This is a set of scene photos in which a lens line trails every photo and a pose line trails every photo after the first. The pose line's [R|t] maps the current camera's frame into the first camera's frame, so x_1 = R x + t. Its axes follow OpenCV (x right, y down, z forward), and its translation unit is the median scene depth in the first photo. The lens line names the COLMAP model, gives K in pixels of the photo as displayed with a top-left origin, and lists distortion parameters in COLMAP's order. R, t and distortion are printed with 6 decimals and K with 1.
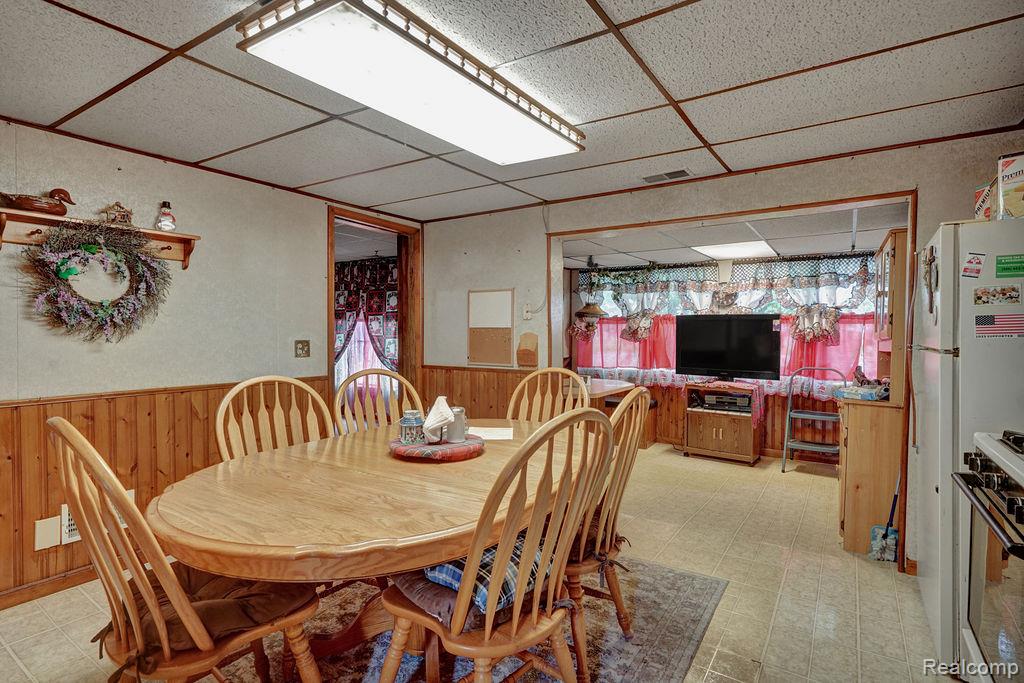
lens RADIAL K [[498.1, 0, 513.9], [0, 498.1, 339.2], [0, 0, 1]] dist [-0.000738, -0.000844]
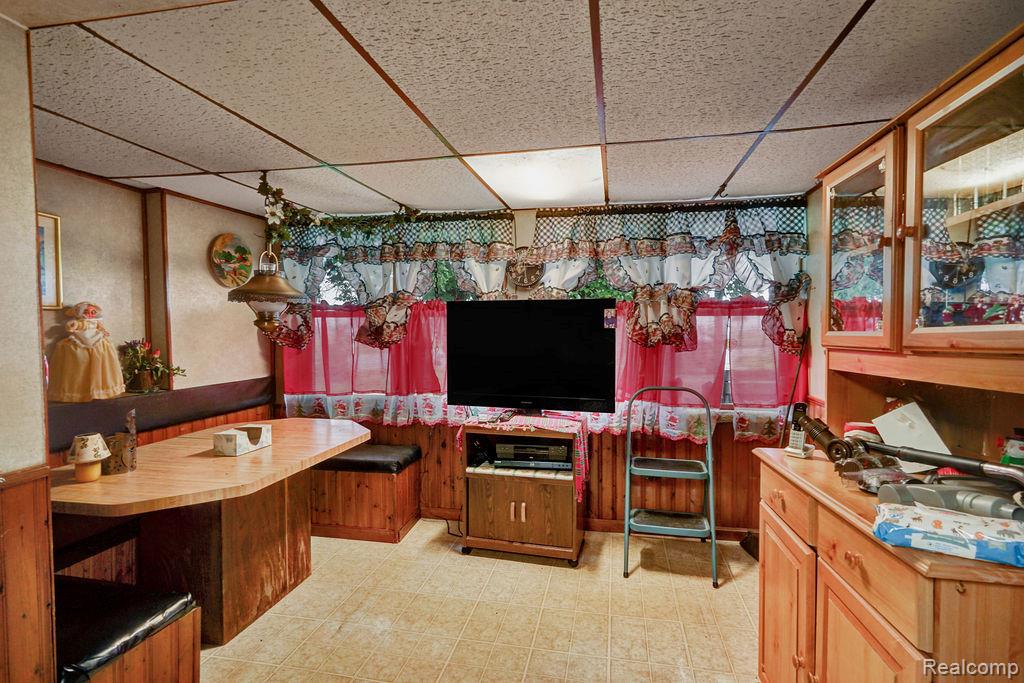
lens RADIAL K [[498.1, 0, 510.3], [0, 498.1, 339.7], [0, 0, 1]] dist [-0.000738, -0.000844]
pose [[0.924317, -0.017371, 0.381229, 0.187438], [0.013337, 0.999824, 0.013221, -0.011435], [-0.381391, -0.007136, 0.924386, 0.478661]]
